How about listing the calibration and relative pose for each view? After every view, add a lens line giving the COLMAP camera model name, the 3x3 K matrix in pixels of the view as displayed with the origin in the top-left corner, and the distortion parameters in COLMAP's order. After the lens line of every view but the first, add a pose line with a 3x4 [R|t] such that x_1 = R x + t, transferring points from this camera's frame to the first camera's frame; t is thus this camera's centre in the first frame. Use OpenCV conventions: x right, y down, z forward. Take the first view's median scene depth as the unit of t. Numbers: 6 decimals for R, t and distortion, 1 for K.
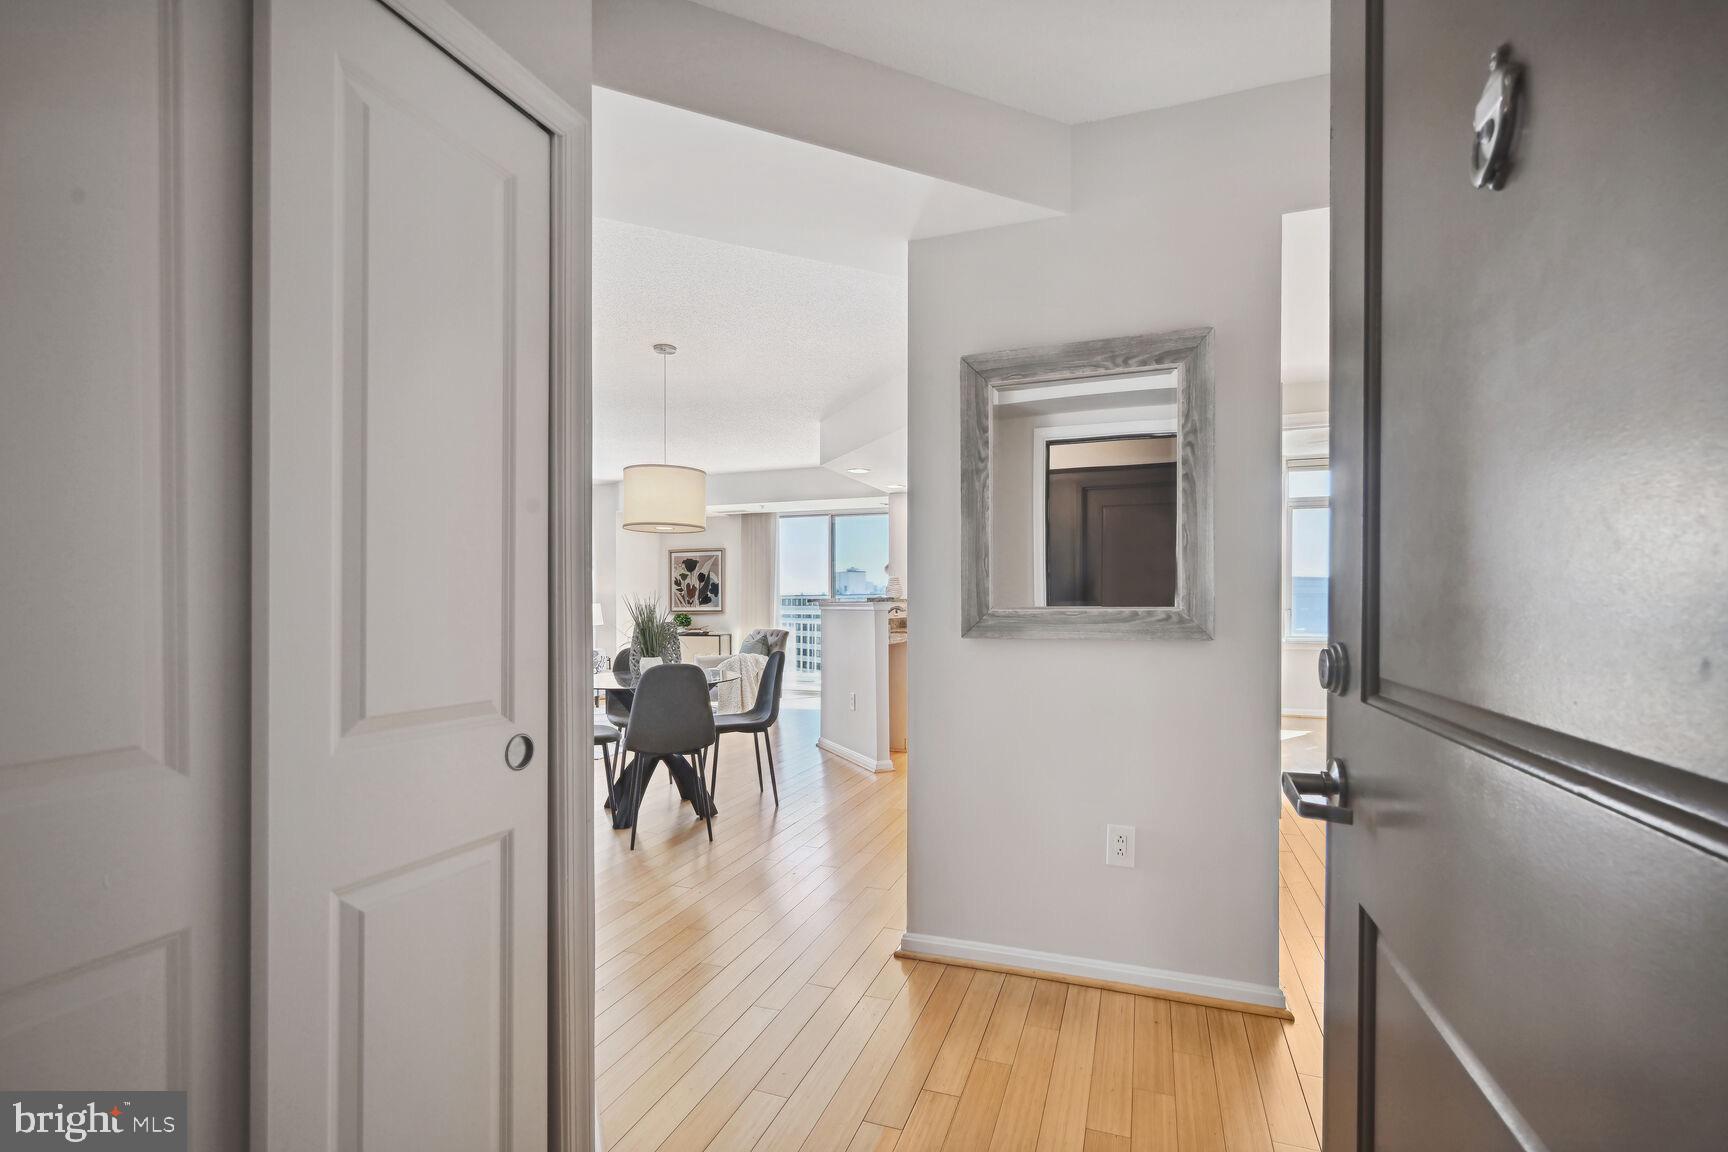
lens RADIAL K [[778.4, 0, 876.9], [0, 778.4, 585.3], [0, 0, 1]] dist [-0.005533, 0.000129]
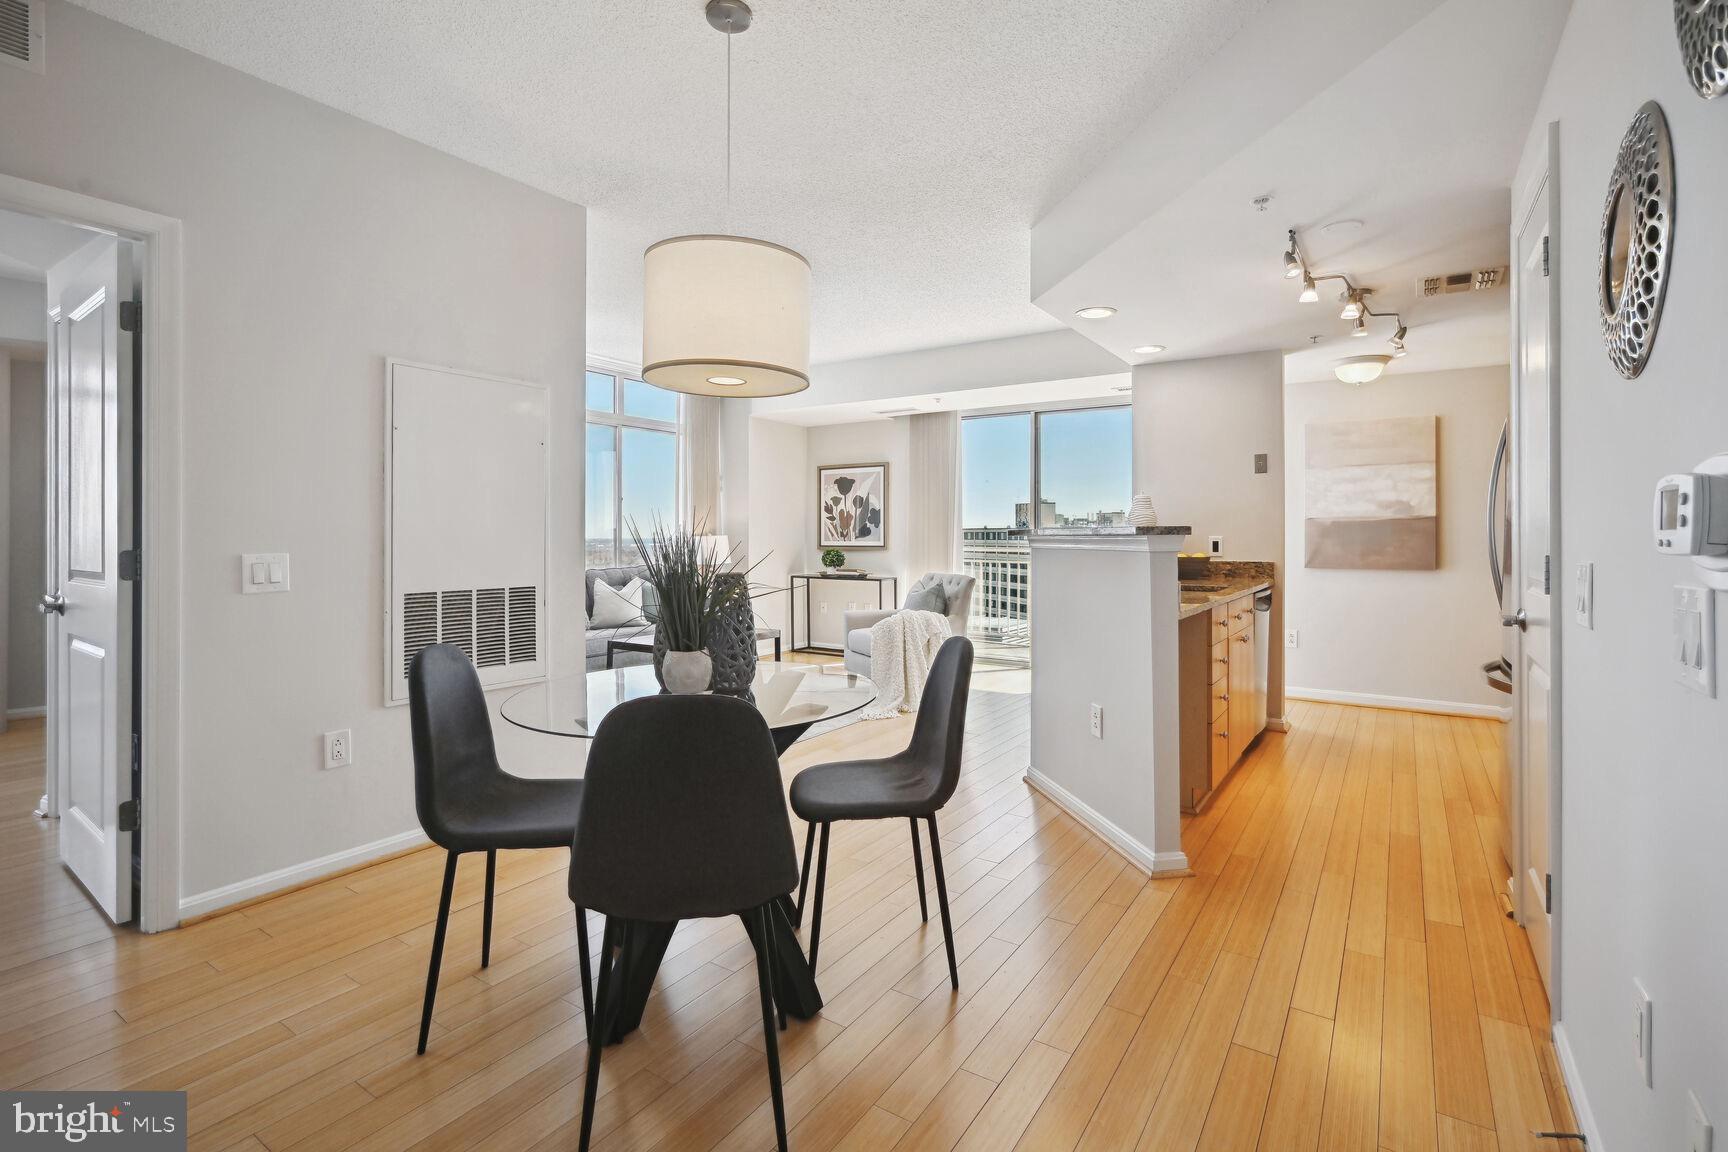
lens RADIAL K [[787.6, 0, 881.2], [0, 787.6, 539.0], [0, 0, 1]] dist [-0.009064, 0.000039]
pose [[0.974775, 0.005477, -0.223122, -0.034104], [0.000367, 0.999658, 0.026143, 0.006160], [0.223189, -0.025566, 0.974440, 0.267293]]
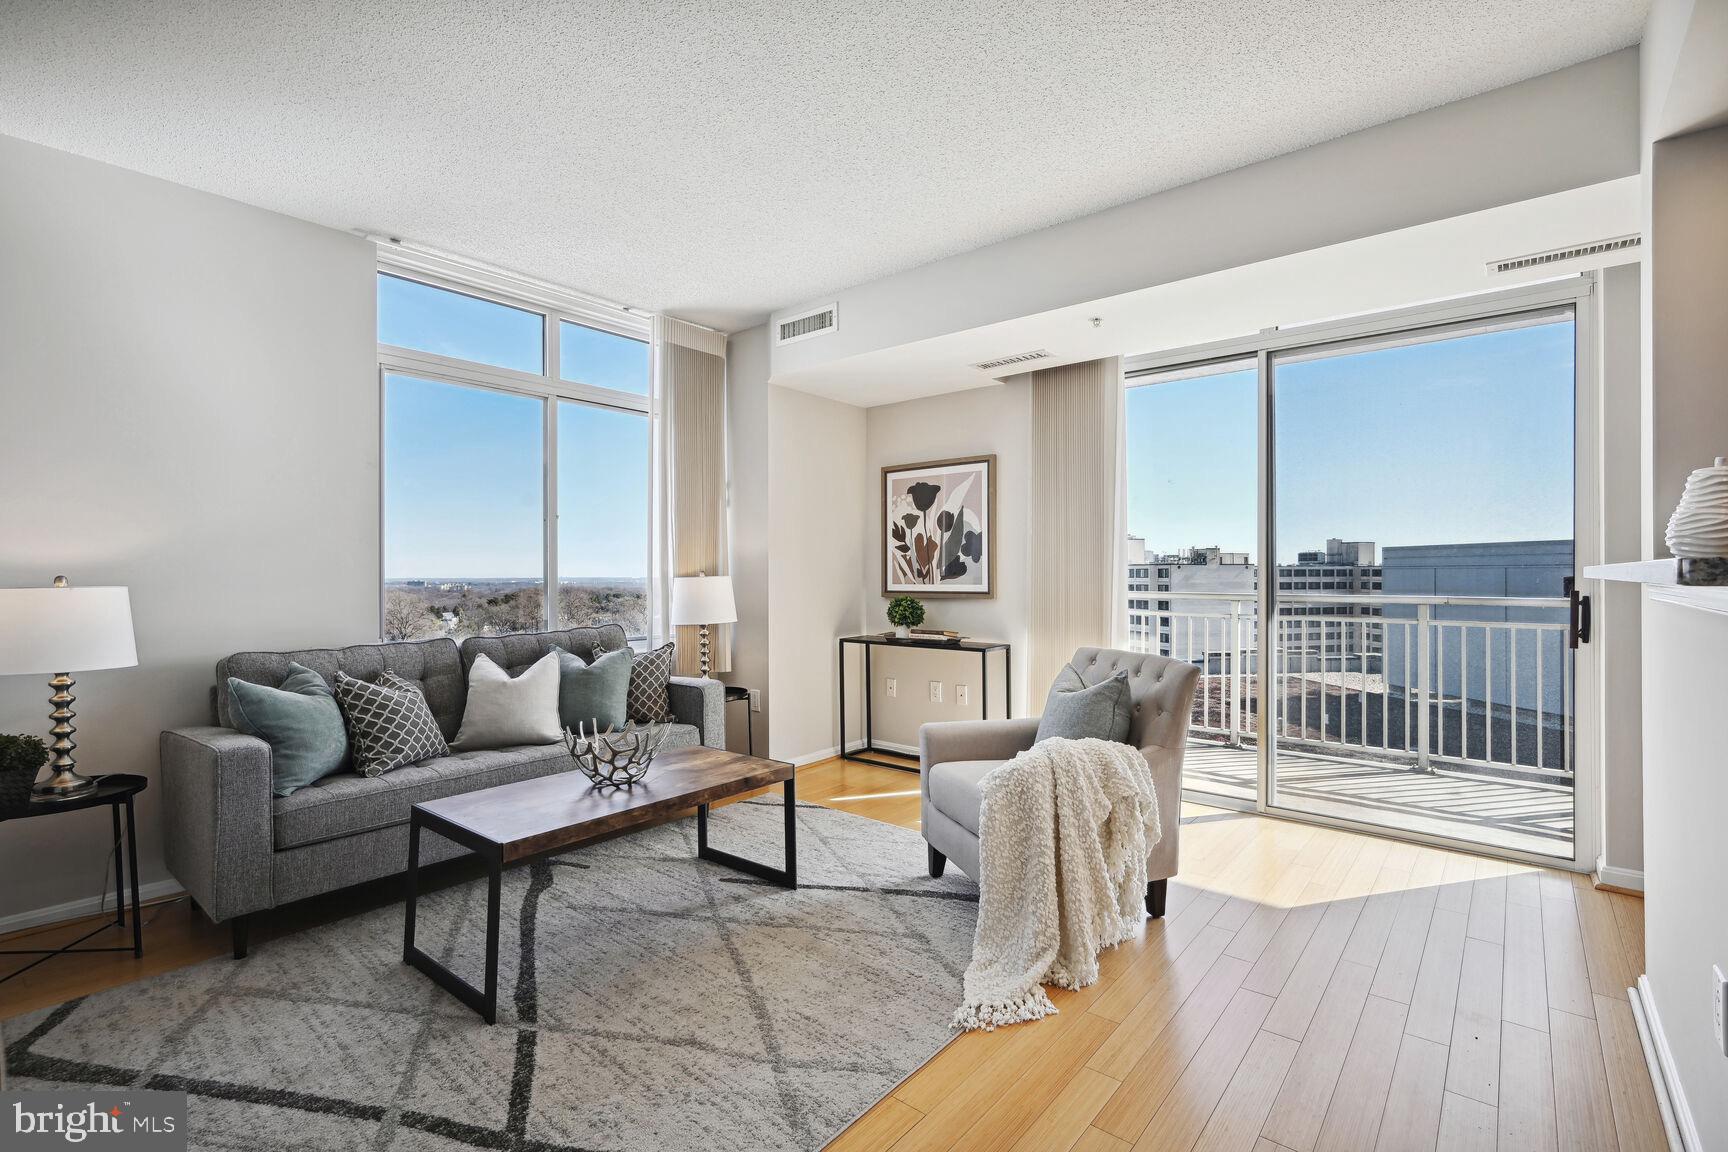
lens RADIAL K [[787.6, 0, 882.1], [0, 787.6, 574.9], [0, 0, 1]] dist [-0.009064, 0.000039]
pose [[0.946579, 0.002097, -0.322466, -0.111702], [0.005689, 0.999715, 0.023200, 0.011452], [0.322423, -0.023796, 0.946297, 0.553172]]
